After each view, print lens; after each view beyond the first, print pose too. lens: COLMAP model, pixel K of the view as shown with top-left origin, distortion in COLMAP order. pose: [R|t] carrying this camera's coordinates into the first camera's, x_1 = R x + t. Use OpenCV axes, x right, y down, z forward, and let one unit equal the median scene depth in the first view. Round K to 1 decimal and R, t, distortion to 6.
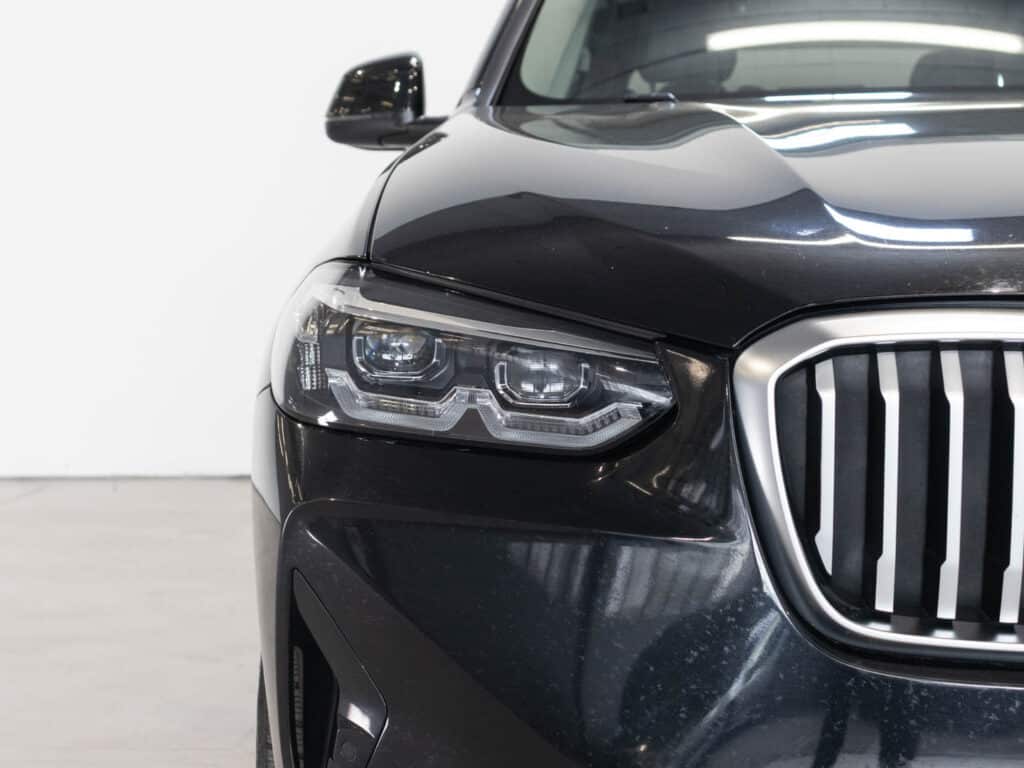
lens RADIAL K [[1627.4, 0, 512.0], [0, 1627.4, 384.0], [0, 0, 1]] dist [-0.046142, -0.000535]
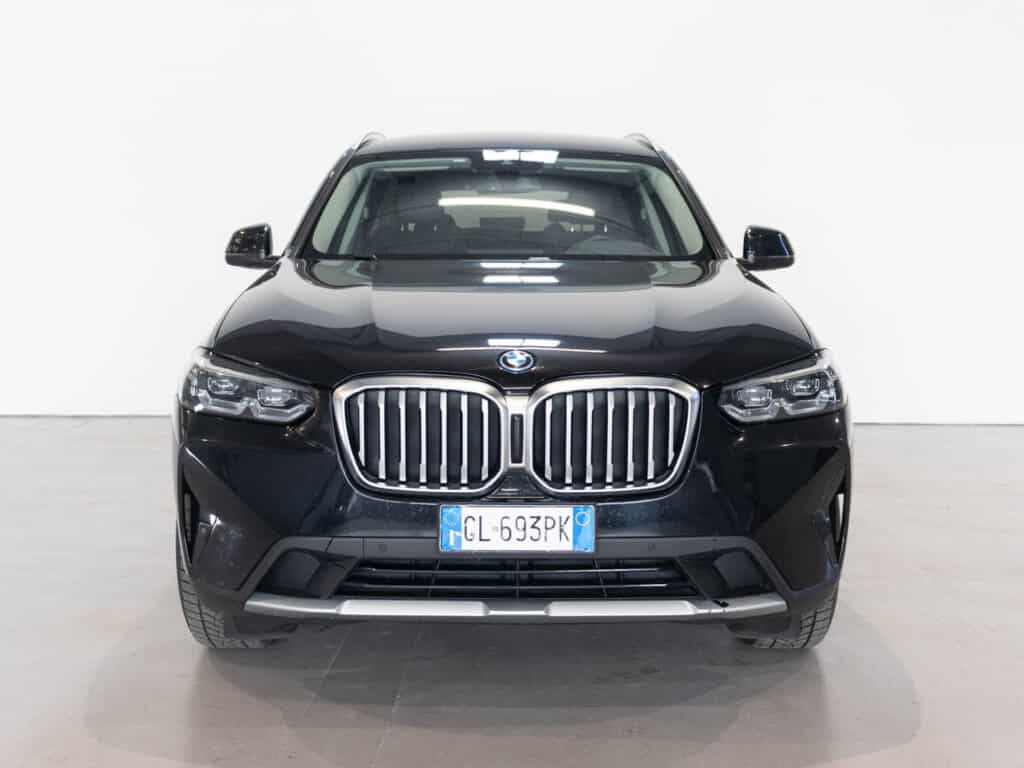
lens RADIAL K [[1114.8, 0, 512.0], [0, 1114.8, 384.0], [0, 0, 1]] dist [0.020876, 0.016576]
pose [[0.996681, 0.005135, 0.081250, 0.252226], [-0.008059, 0.999330, 0.035704, -0.088768], [-0.081012, -0.036240, 0.996054, -0.866184]]
